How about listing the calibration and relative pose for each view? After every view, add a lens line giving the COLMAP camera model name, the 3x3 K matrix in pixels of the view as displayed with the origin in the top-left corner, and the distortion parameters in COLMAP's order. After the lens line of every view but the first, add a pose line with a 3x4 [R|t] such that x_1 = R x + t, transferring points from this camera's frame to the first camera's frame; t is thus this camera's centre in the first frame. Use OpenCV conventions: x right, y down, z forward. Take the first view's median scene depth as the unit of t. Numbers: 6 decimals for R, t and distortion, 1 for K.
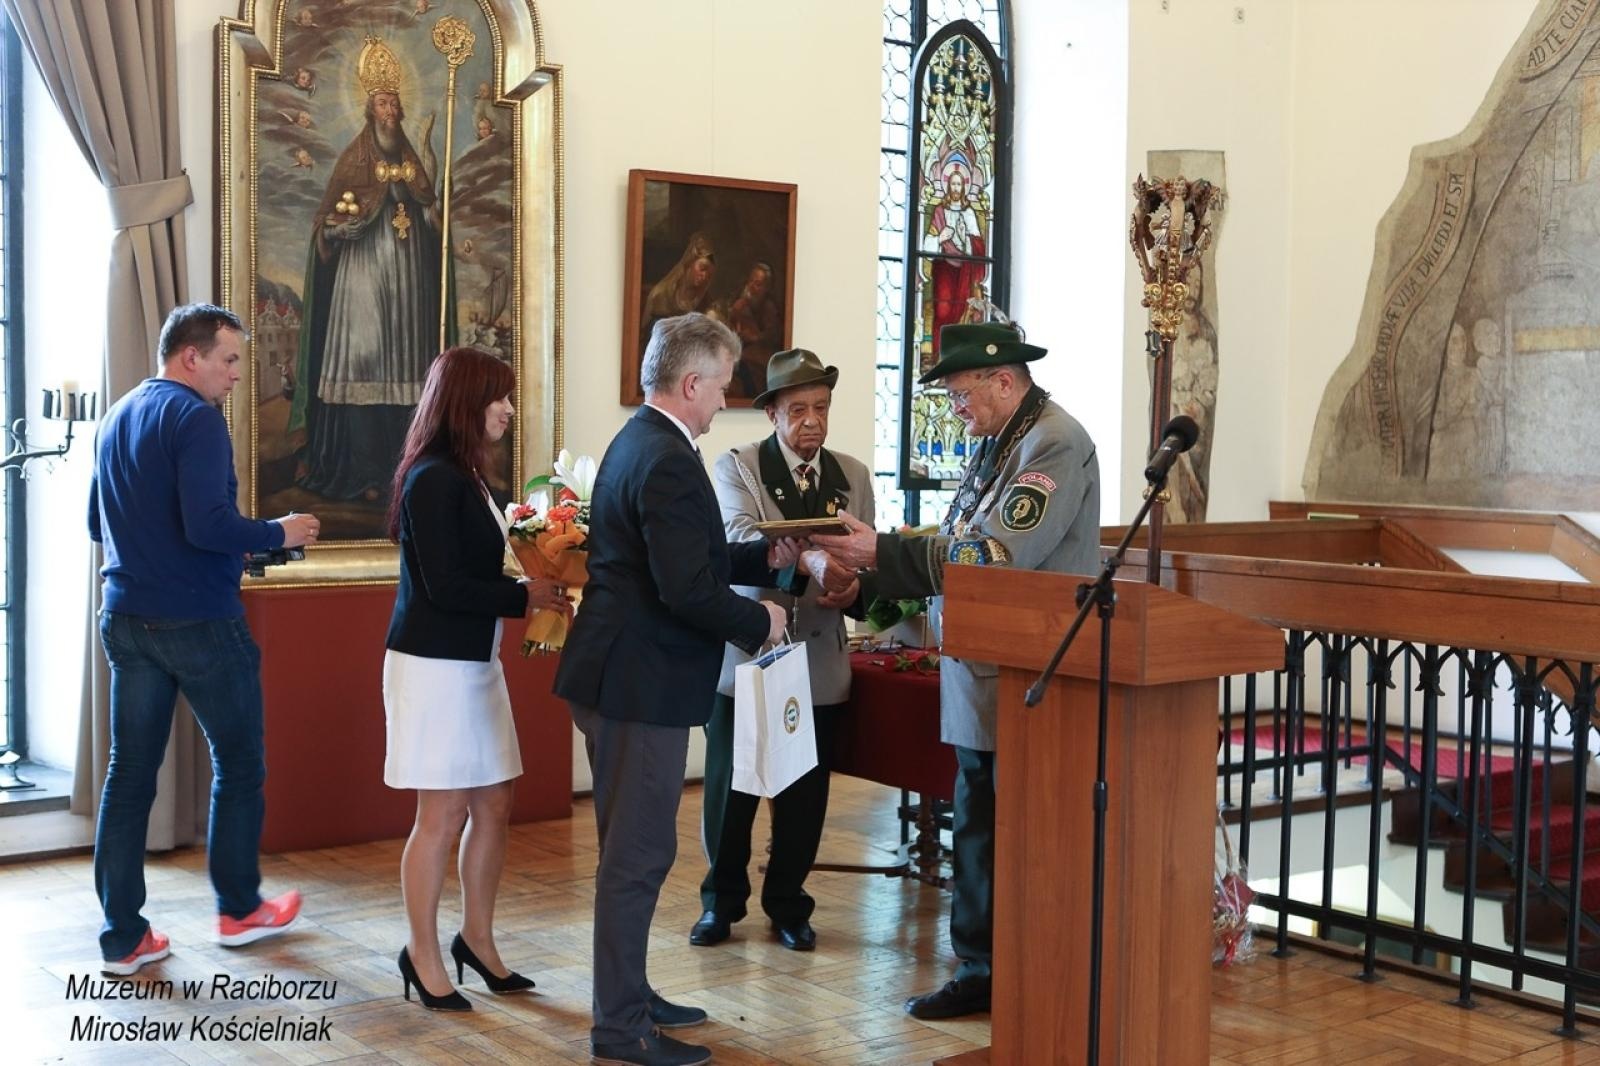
lens RADIAL K [[2076.8, 0, 800.0], [0, 2076.8, 533.0], [0, 0, 1]] dist [-0.028842, 0.051521]
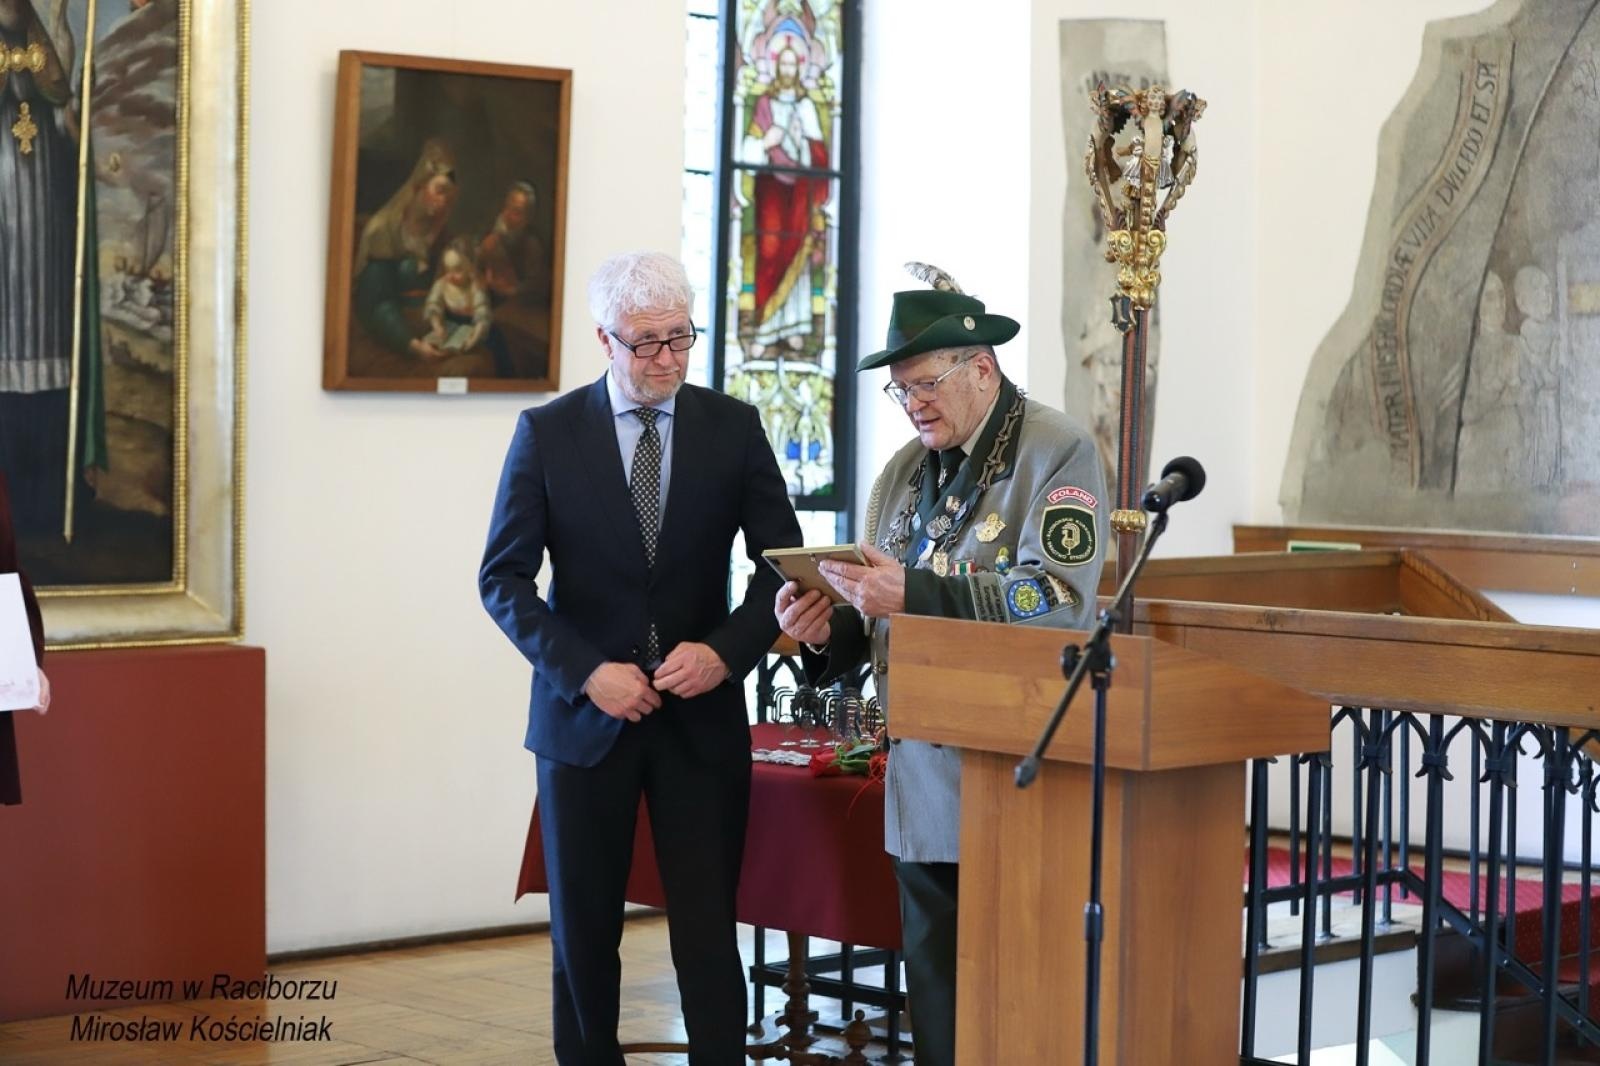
lens RADIAL K [[3367.7, 0, 800.0], [0, 3367.7, 533.0], [0, 0, 1]] dist [-0.283012, -0.246635]
pose [[0.993303, -0.004080, 0.115462, -0.060740], [0.005375, 0.999926, -0.010906, -0.001640], [-0.115409, 0.011454, 0.993252, -0.119500]]
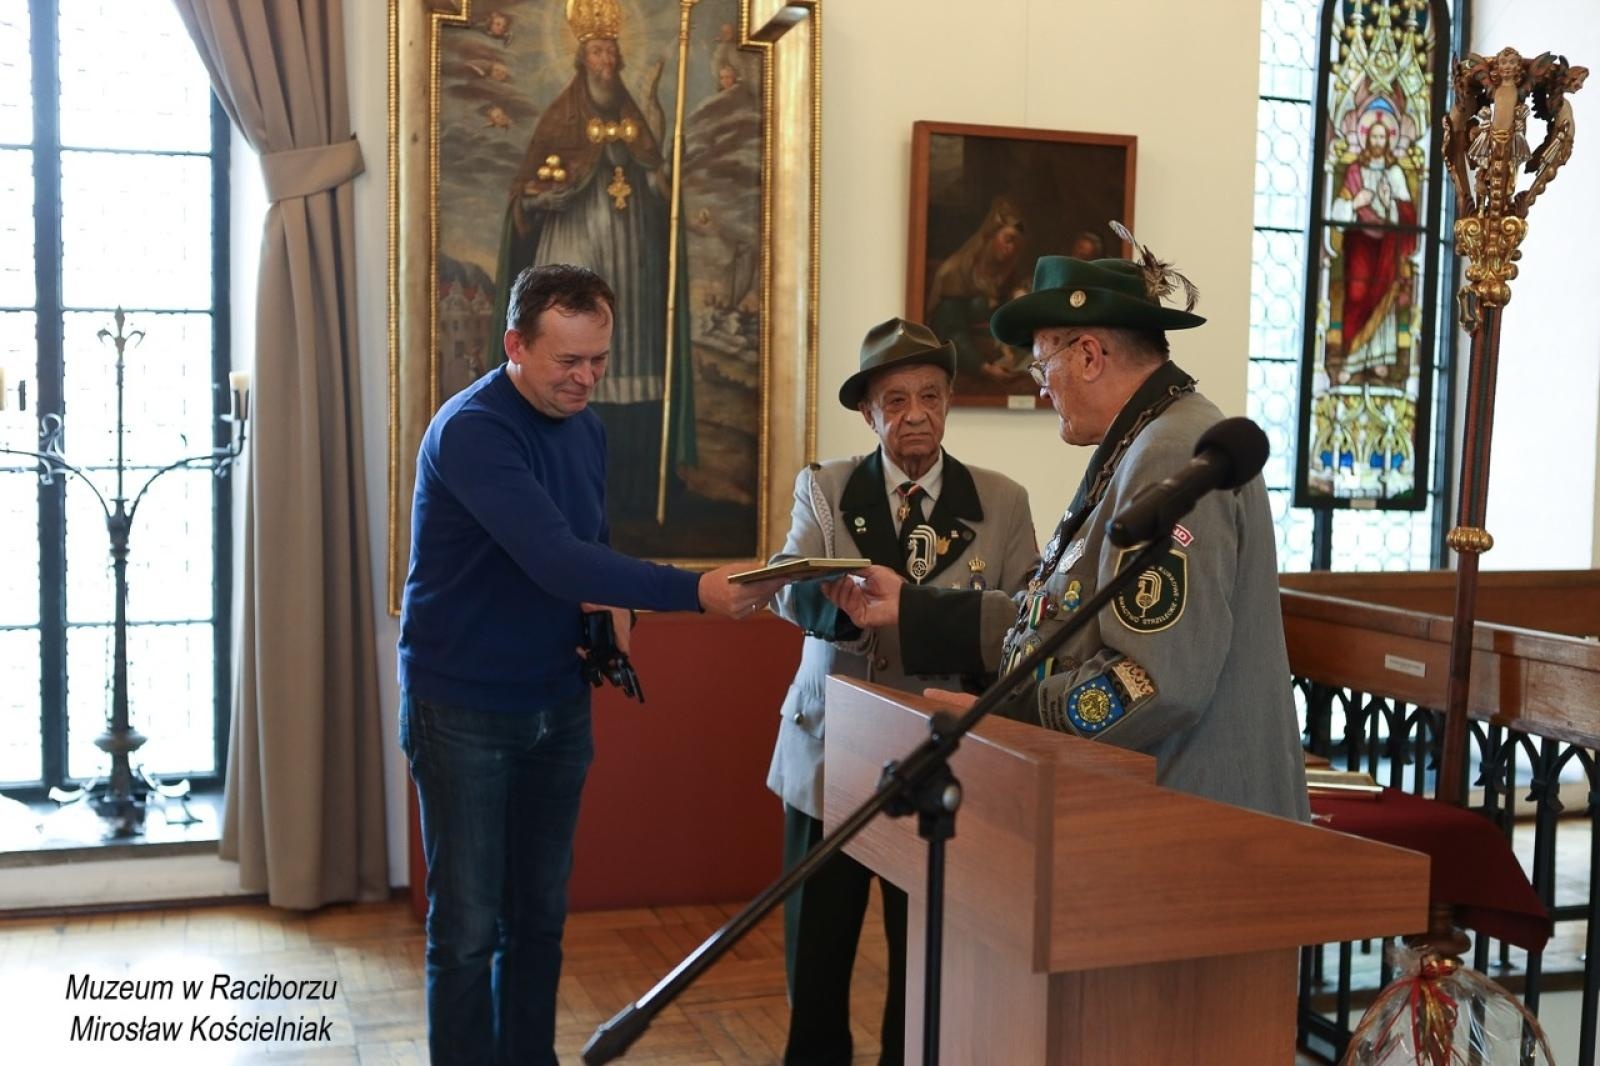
lens RADIAL K [[1848.5, 0, 800.0], [0, 1848.5, 533.0], [0, 0, 1]] dist [-0.057854, 0.140559]
pose [[0.942675, 0.025261, -0.332755, 0.130779], [-0.023544, 0.999681, 0.009191, -0.016494], [0.332881, -0.000829, 0.942968, 0.298275]]
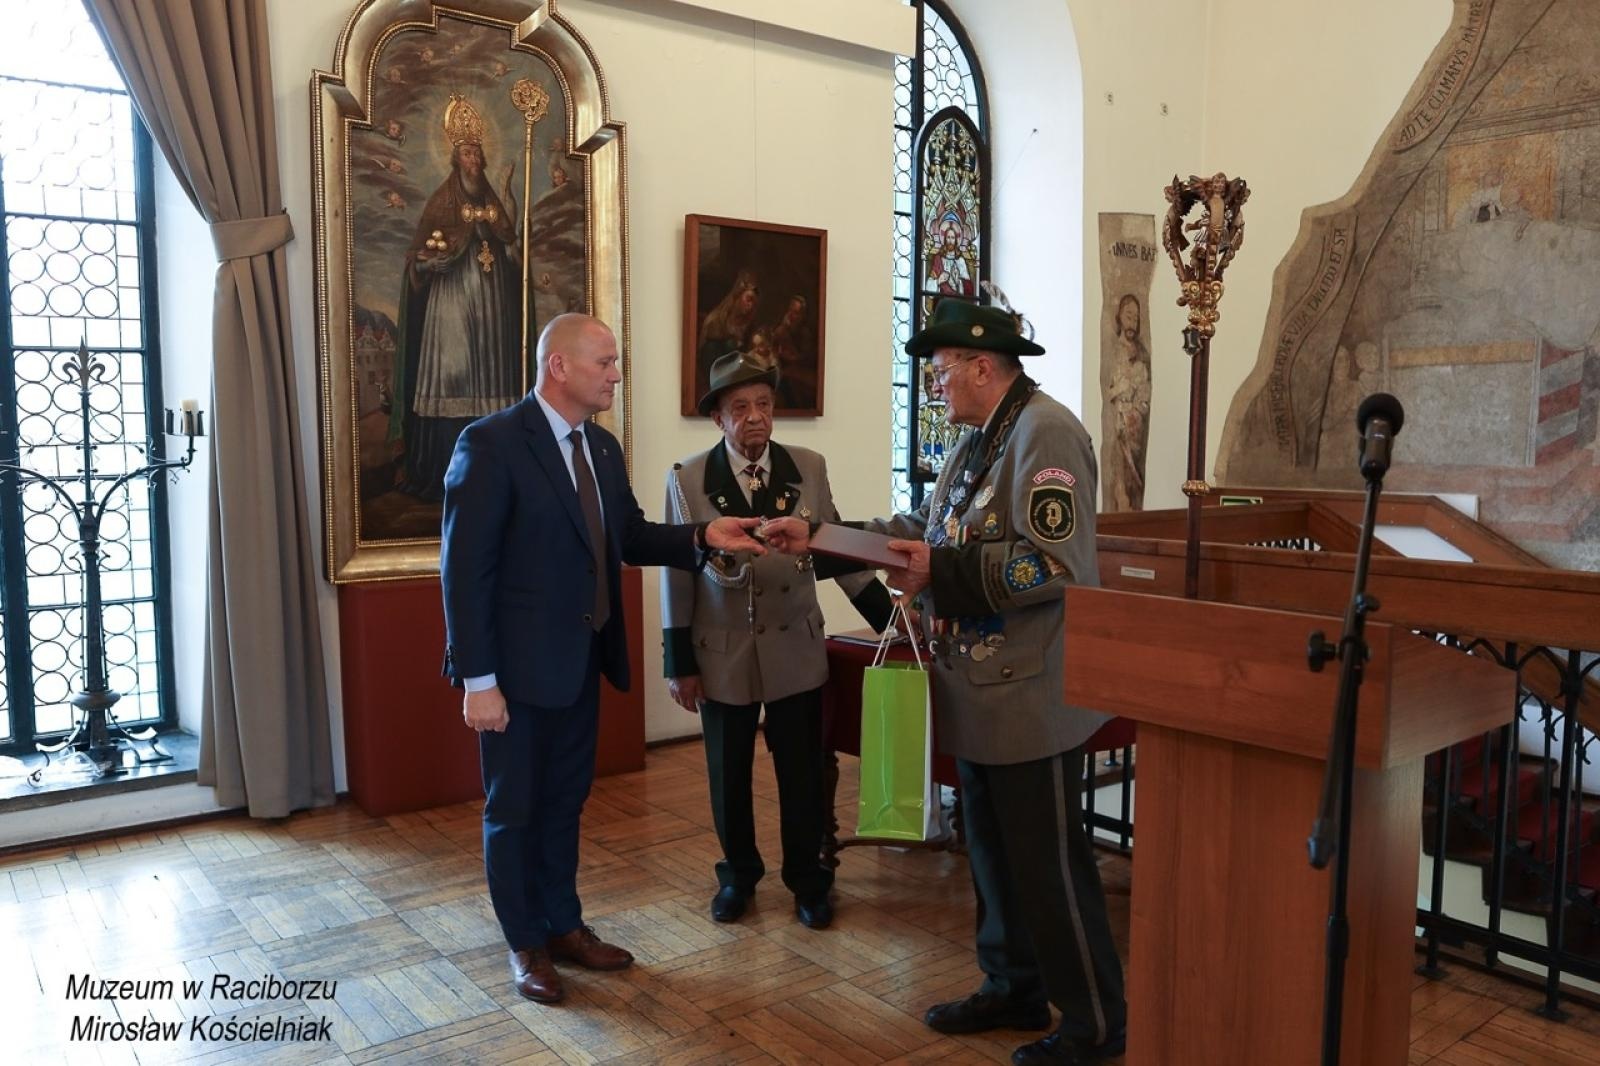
lens RADIAL K [[1250.4, 0, 806.5], [0, 1250.4, 550.8], [0, 0, 1]] dist [-0.115207, 0.117398]
pose [[0.999879, -0.015237, -0.003059, -0.015192], [0.015339, 0.999214, 0.036547, -0.010100], [0.002500, -0.036590, 0.999327, 0.304336]]
